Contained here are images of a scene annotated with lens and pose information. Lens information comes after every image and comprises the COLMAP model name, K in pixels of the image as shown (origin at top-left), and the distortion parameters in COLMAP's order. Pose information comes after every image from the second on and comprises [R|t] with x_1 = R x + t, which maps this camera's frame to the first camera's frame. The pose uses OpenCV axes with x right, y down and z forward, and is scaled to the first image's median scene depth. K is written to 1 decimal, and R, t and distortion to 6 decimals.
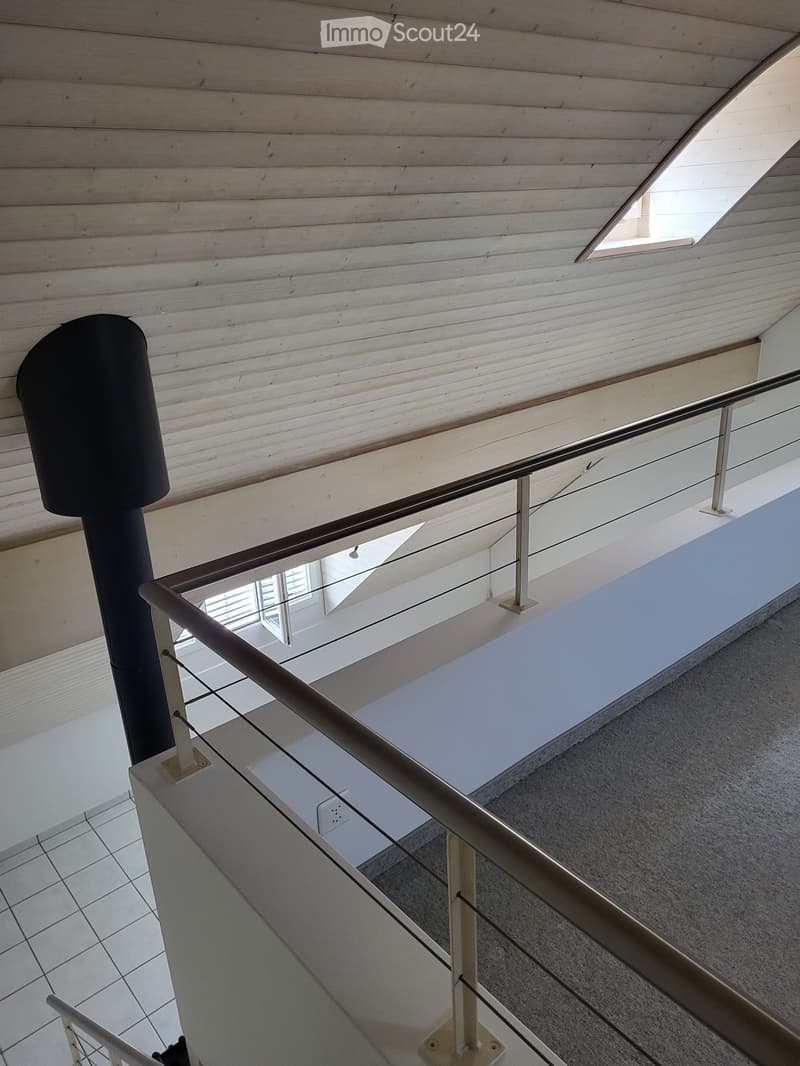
lens RADIAL K [[810.2, 0, 403.2], [0, 810.2, 531.7], [0, 0, 1]] dist [0.021917, -0.009421]
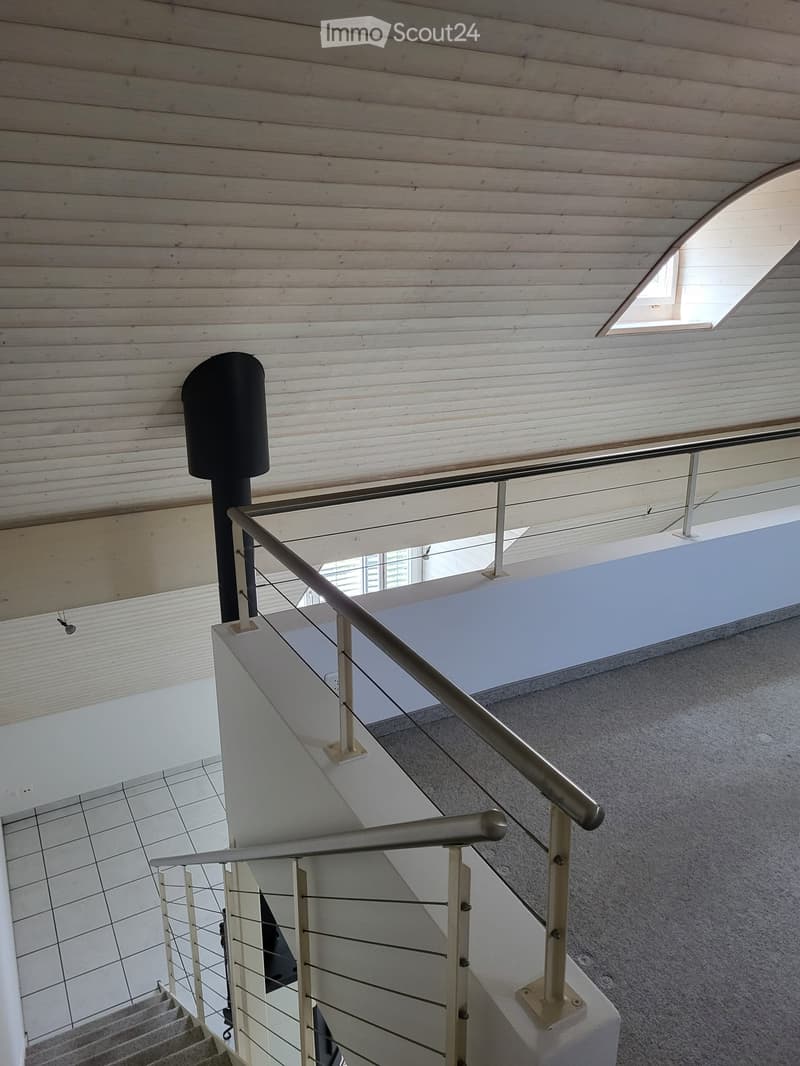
lens RADIAL K [[810.2, 0, 403.8], [0, 810.2, 531.6], [0, 0, 1]] dist [0.021917, -0.009421]
pose [[0.976789, 0.104532, -0.186964, 0.221493], [-0.116266, 0.991808, -0.052903, 0.099179], [0.179903, 0.073412, 0.980941, -0.369106]]
